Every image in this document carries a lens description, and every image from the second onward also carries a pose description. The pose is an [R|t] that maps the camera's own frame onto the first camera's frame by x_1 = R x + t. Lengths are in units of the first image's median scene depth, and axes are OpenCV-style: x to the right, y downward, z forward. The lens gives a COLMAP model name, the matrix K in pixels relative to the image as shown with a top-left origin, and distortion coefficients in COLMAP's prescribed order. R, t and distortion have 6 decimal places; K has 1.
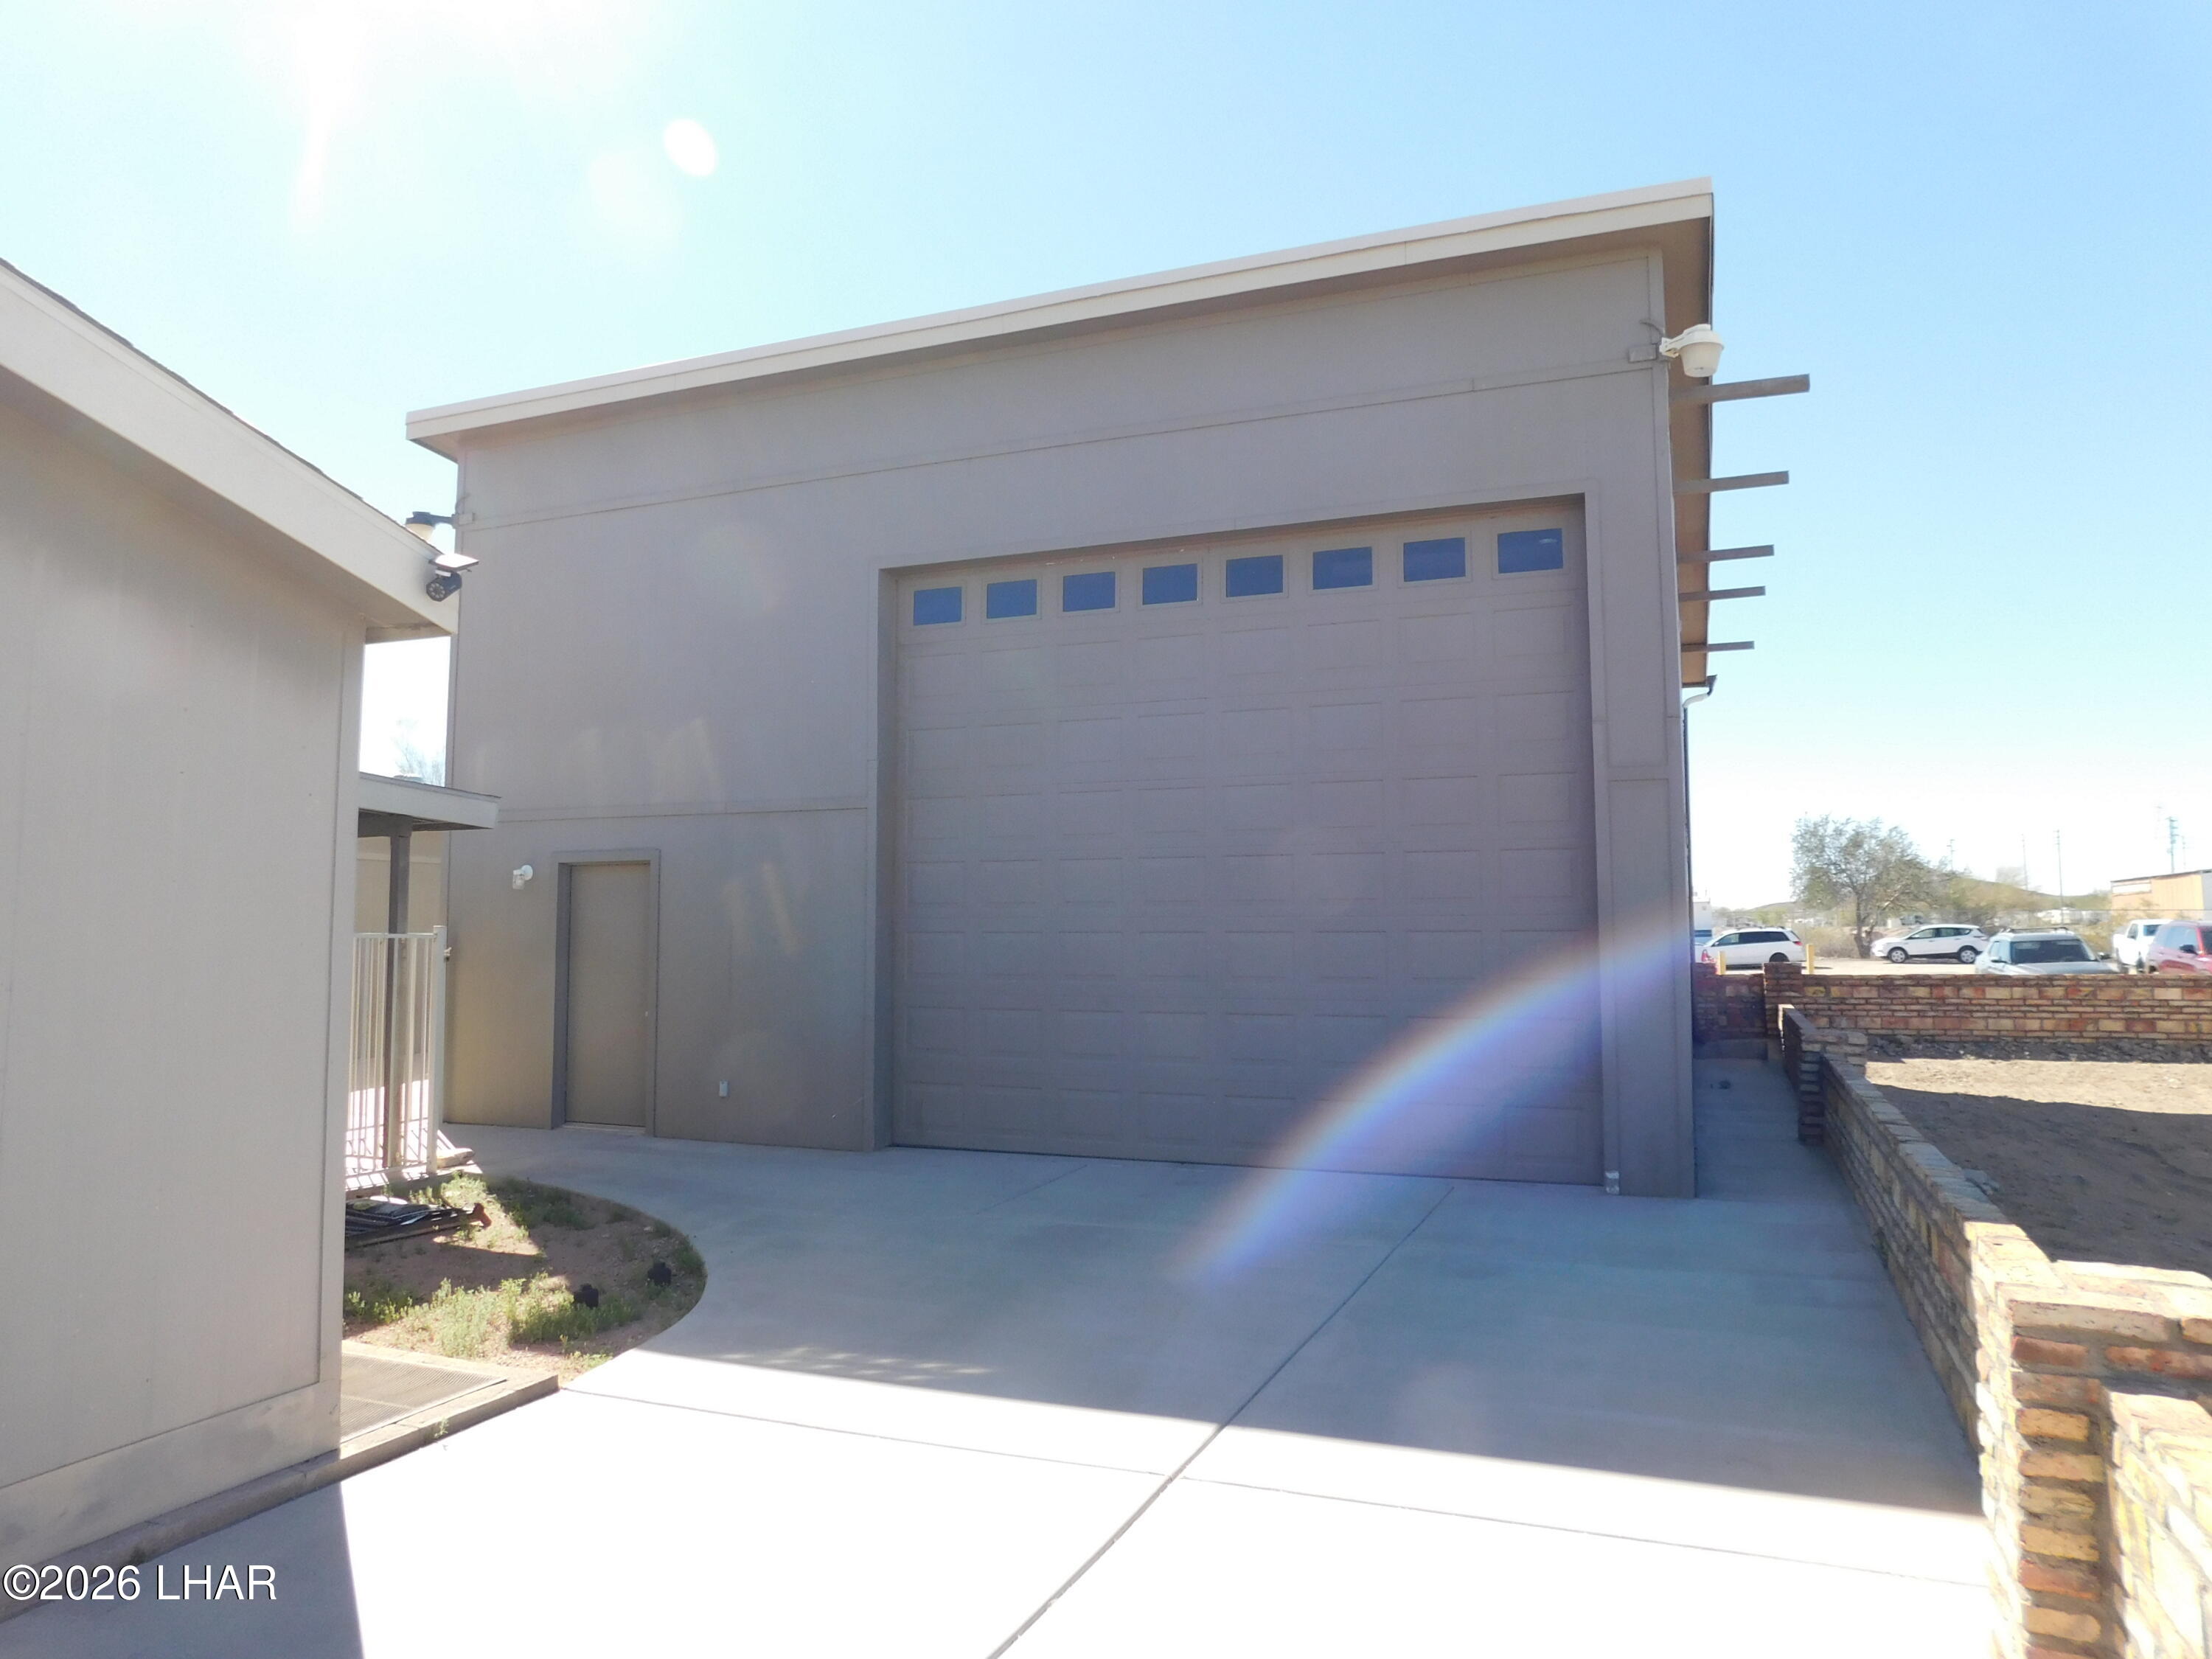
lens RADIAL K [[1457.7, 0, 1110.2], [0, 1457.7, 793.5], [0, 0, 1]] dist [-0.068812, 0.053634]
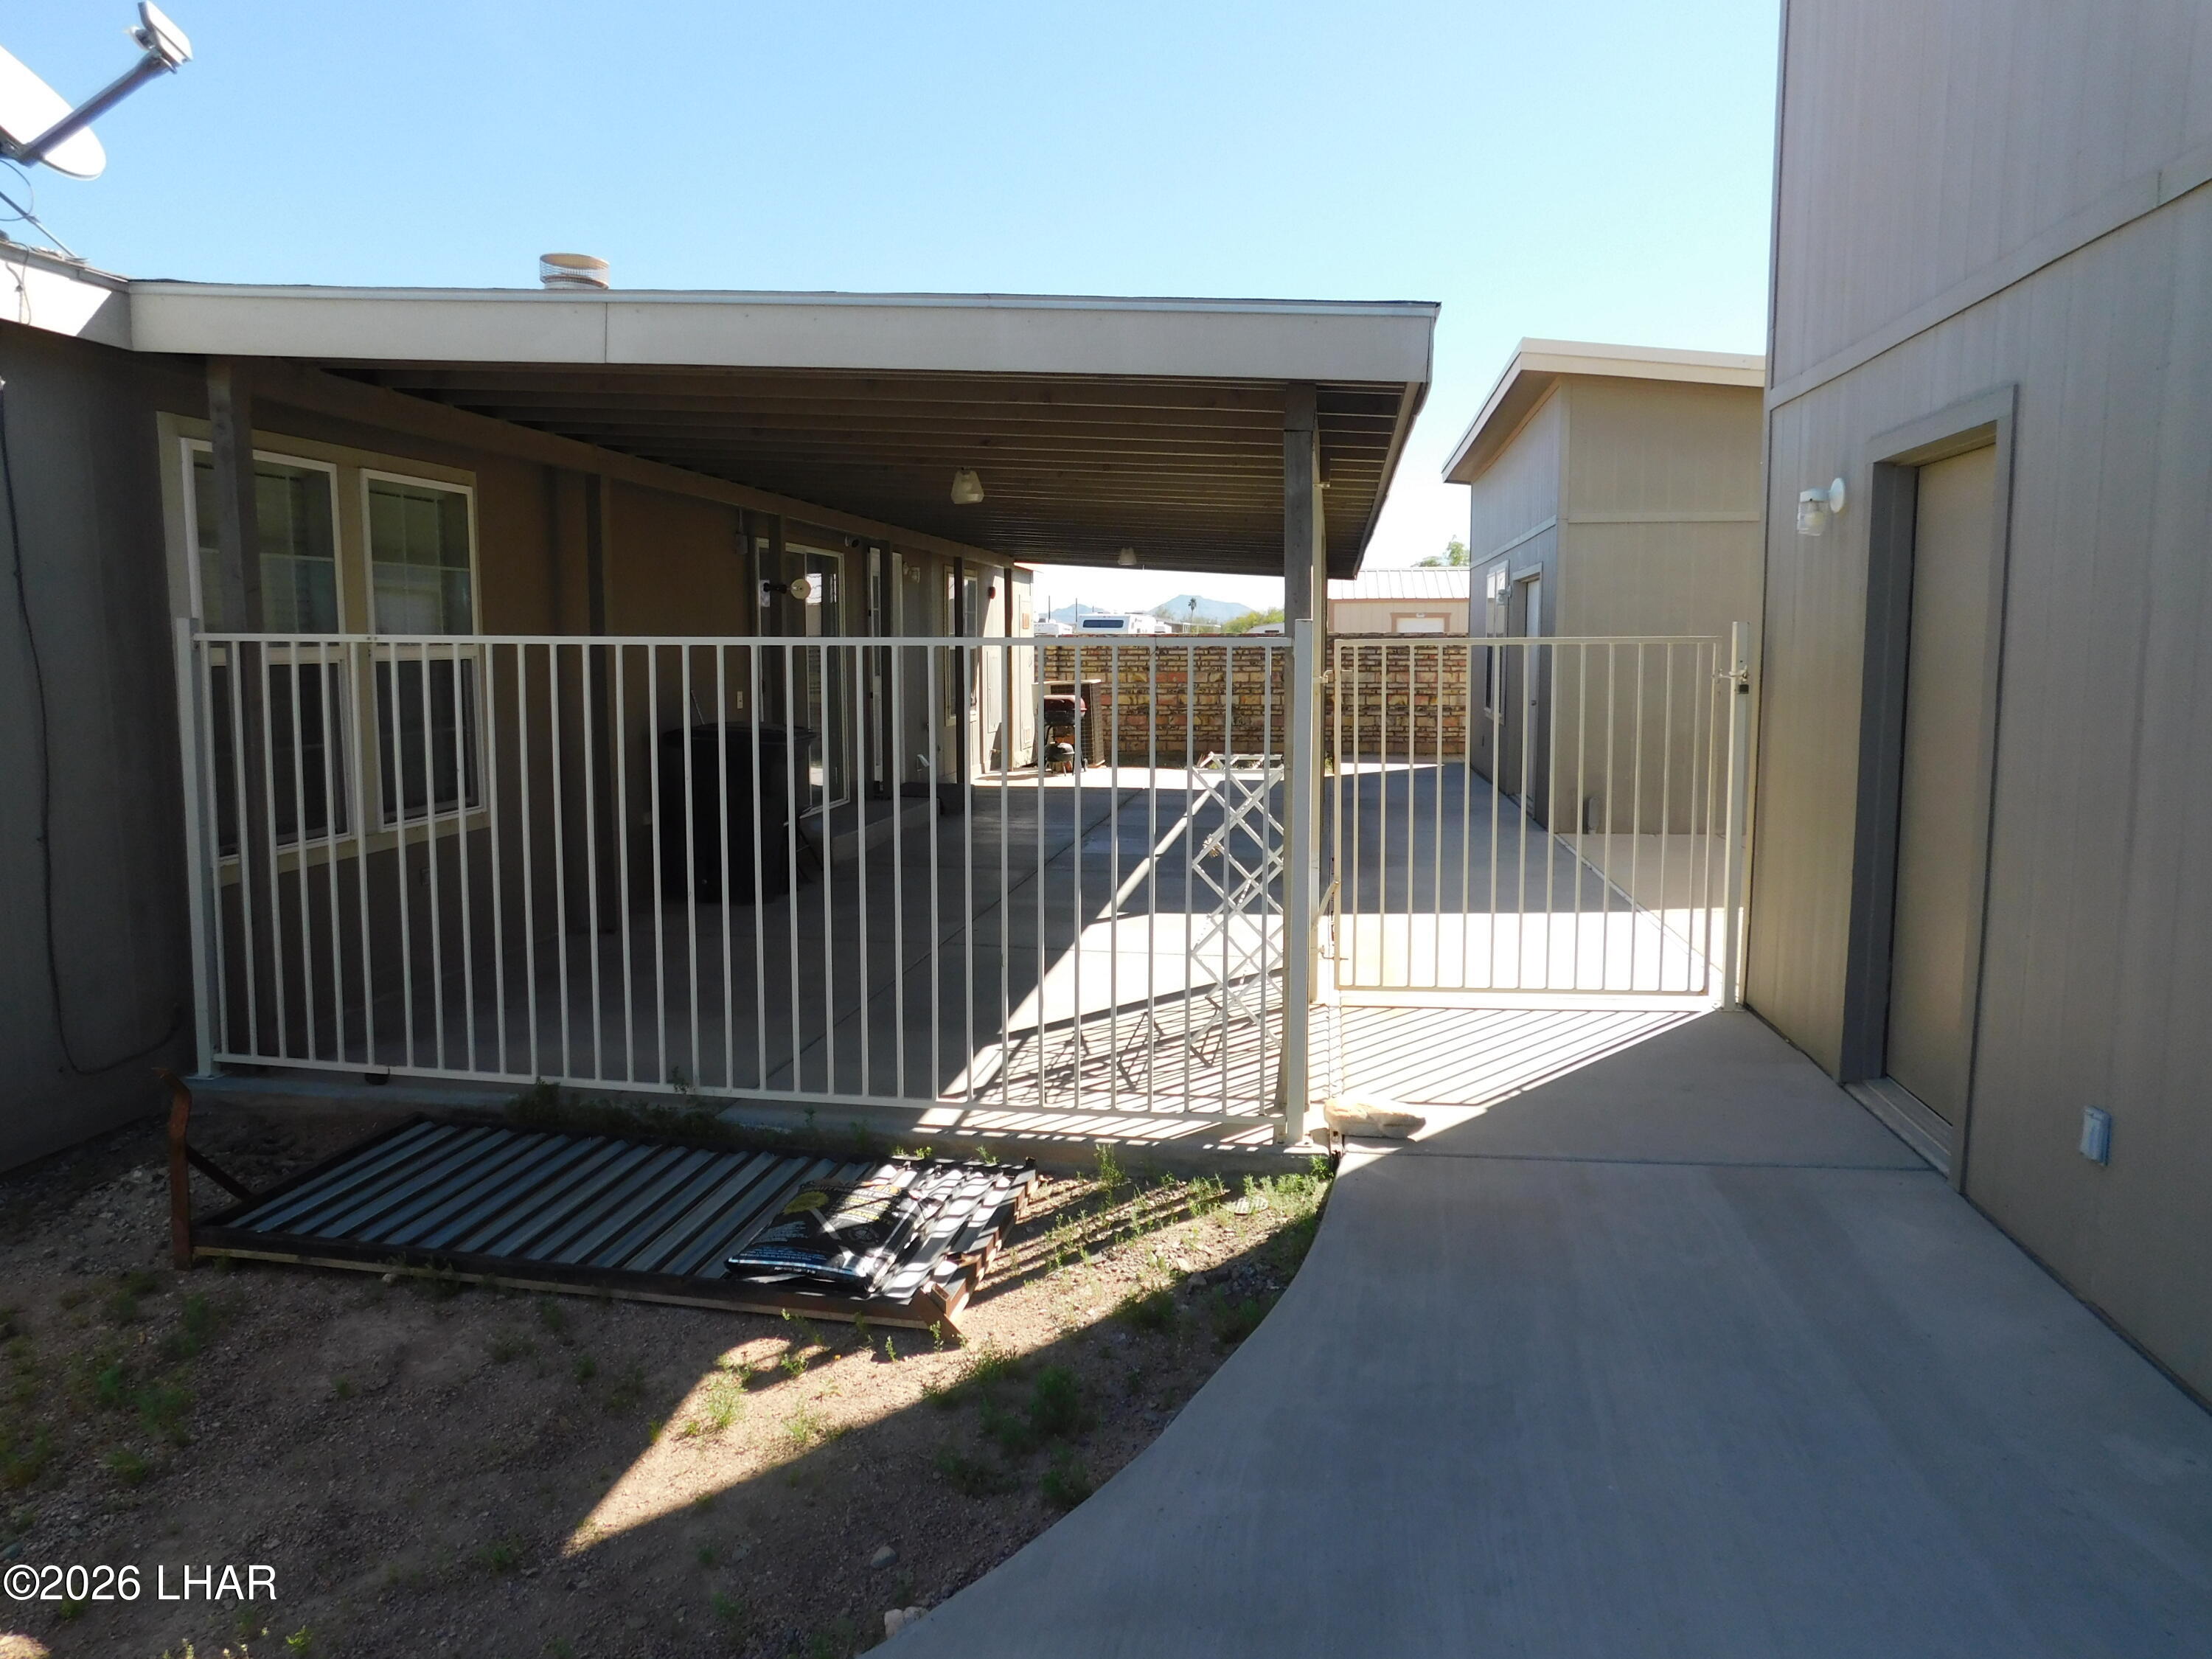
lens RADIAL K [[1457.7, 0, 1110.2], [0, 1457.7, 793.5], [0, 0, 1]] dist [-0.068812, 0.053634]
pose [[0.224887, 0.092309, -0.970003, -0.070094], [0.098272, 0.988278, 0.116832, 0.152853], [0.969417, -0.121598, 0.213179, 1.480953]]
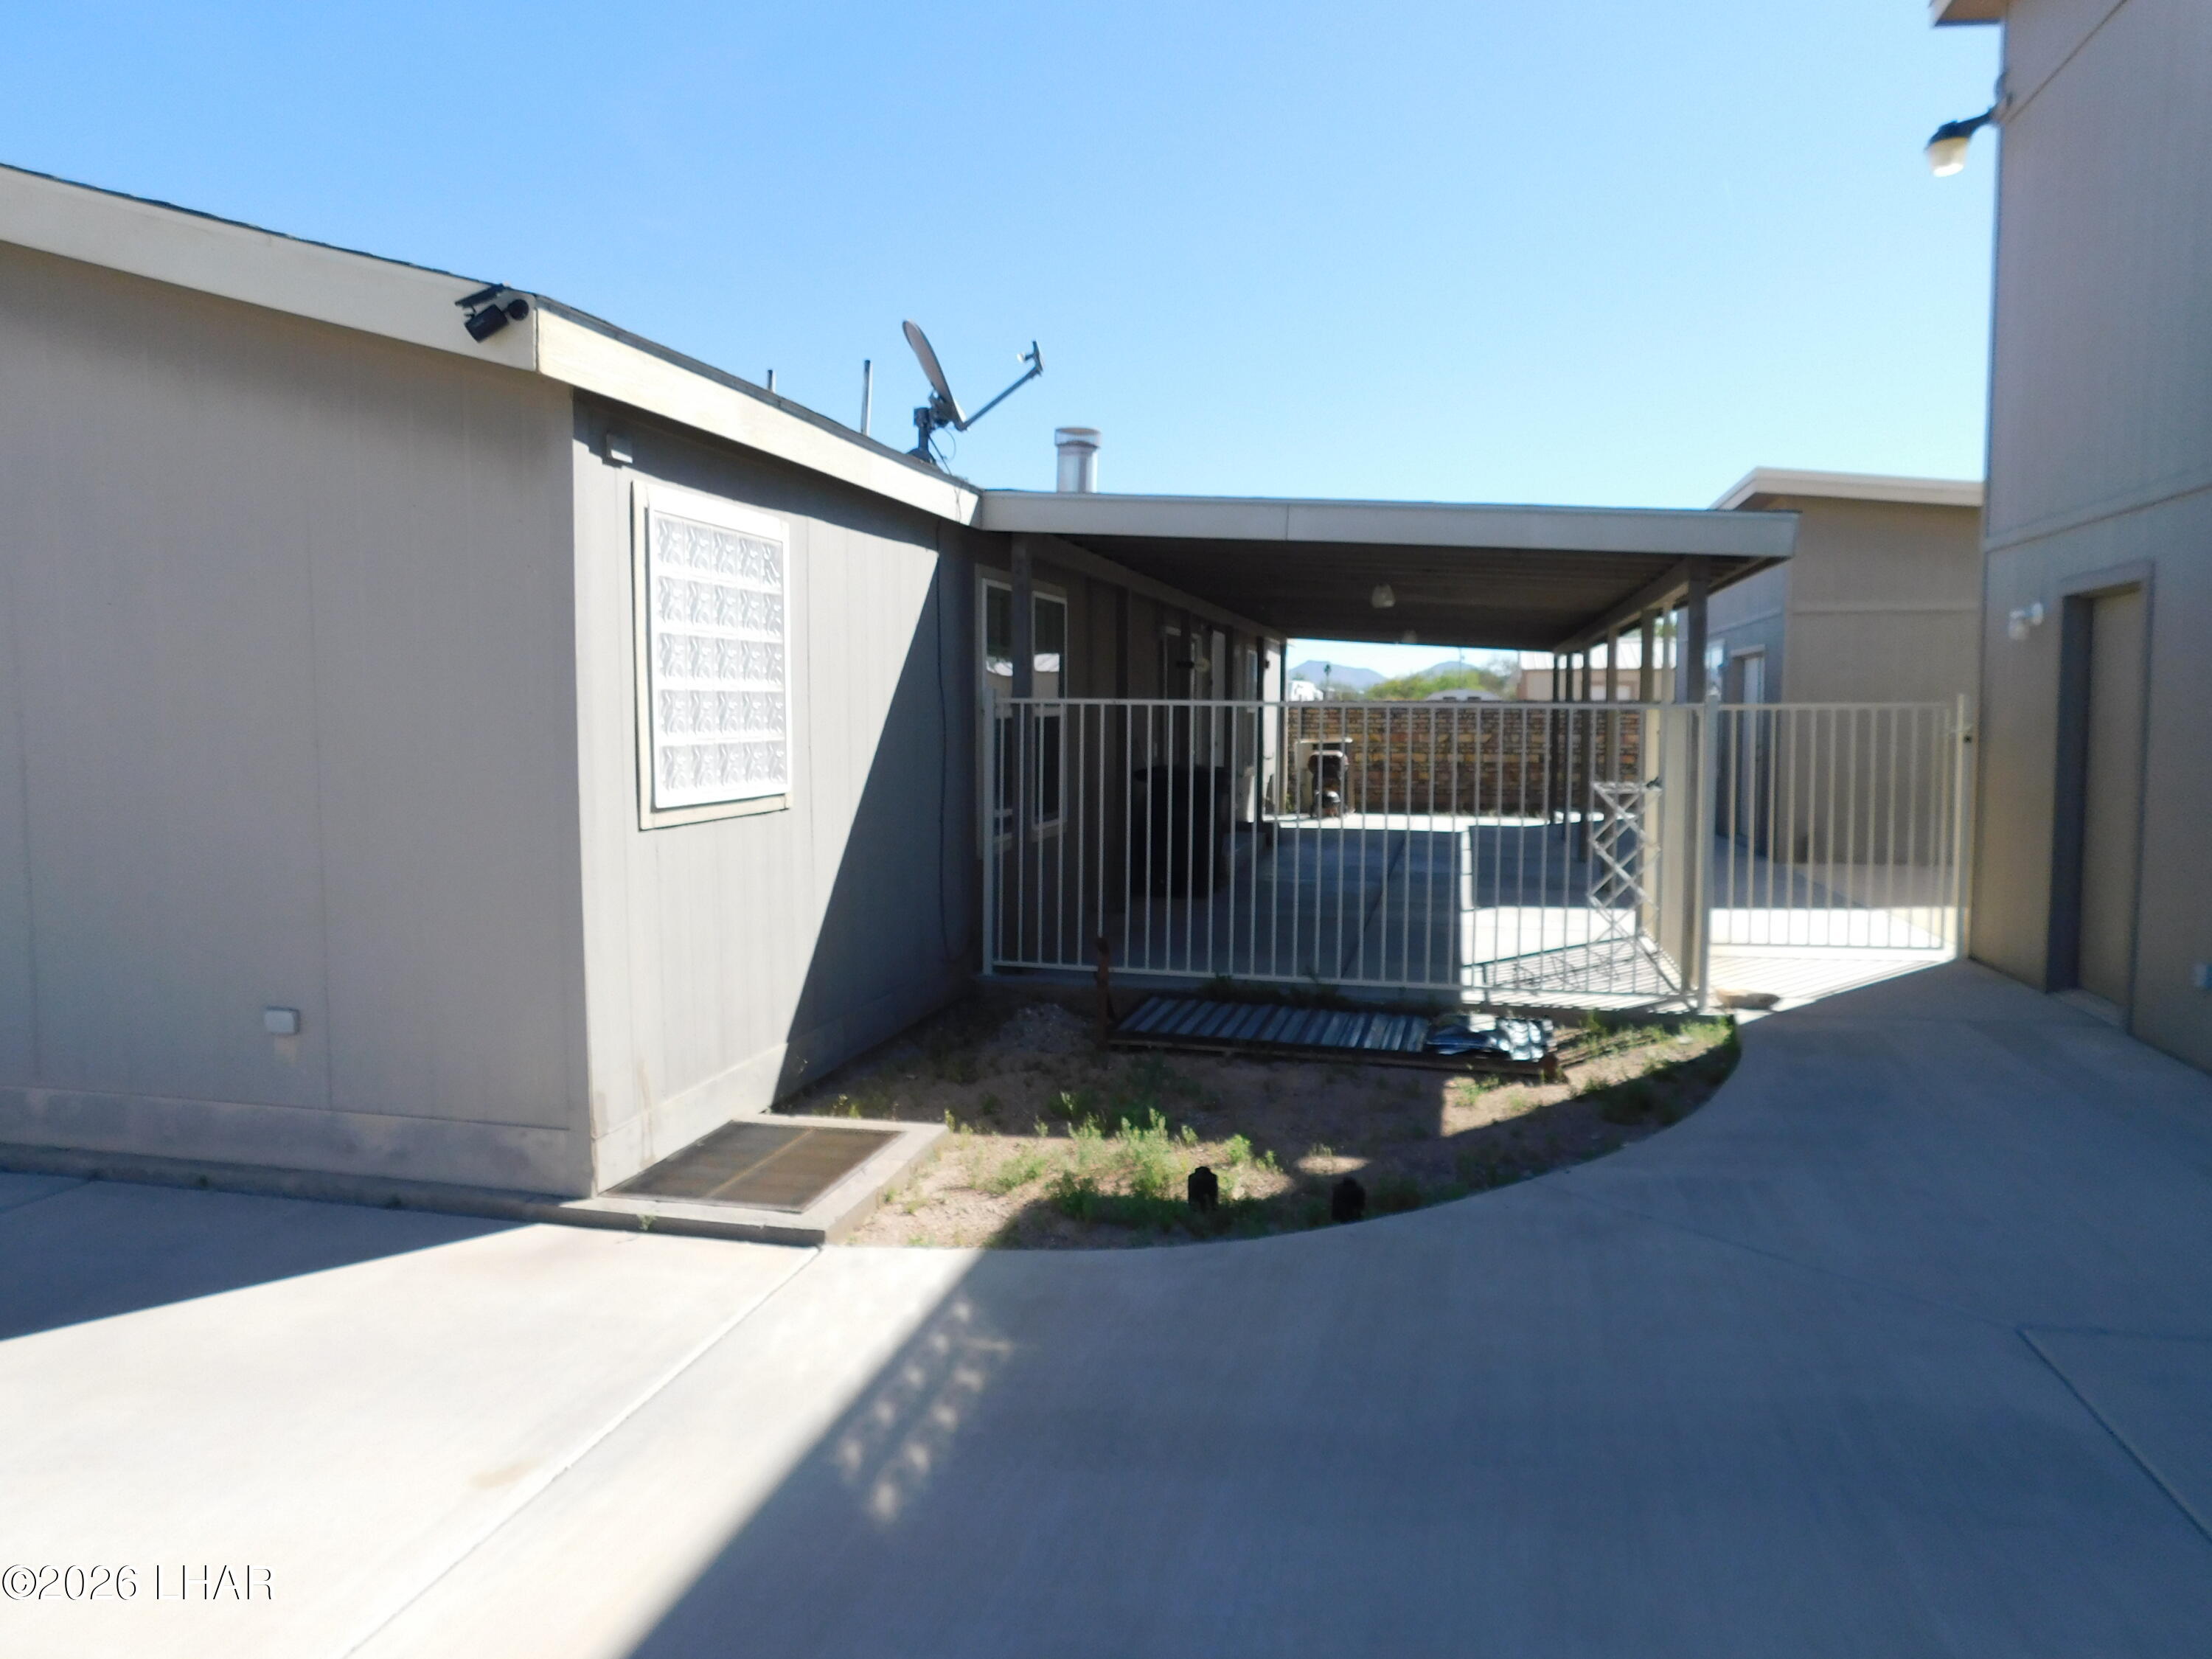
lens RADIAL K [[1457.7, 0, 1110.2], [0, 1457.7, 793.5], [0, 0, 1]] dist [-0.068812, 0.053634]
pose [[0.138839, 0.050792, -0.989012, 0.421803], [0.096750, 0.993211, 0.064589, 0.113369], [0.985578, -0.104654, 0.132982, 1.026726]]
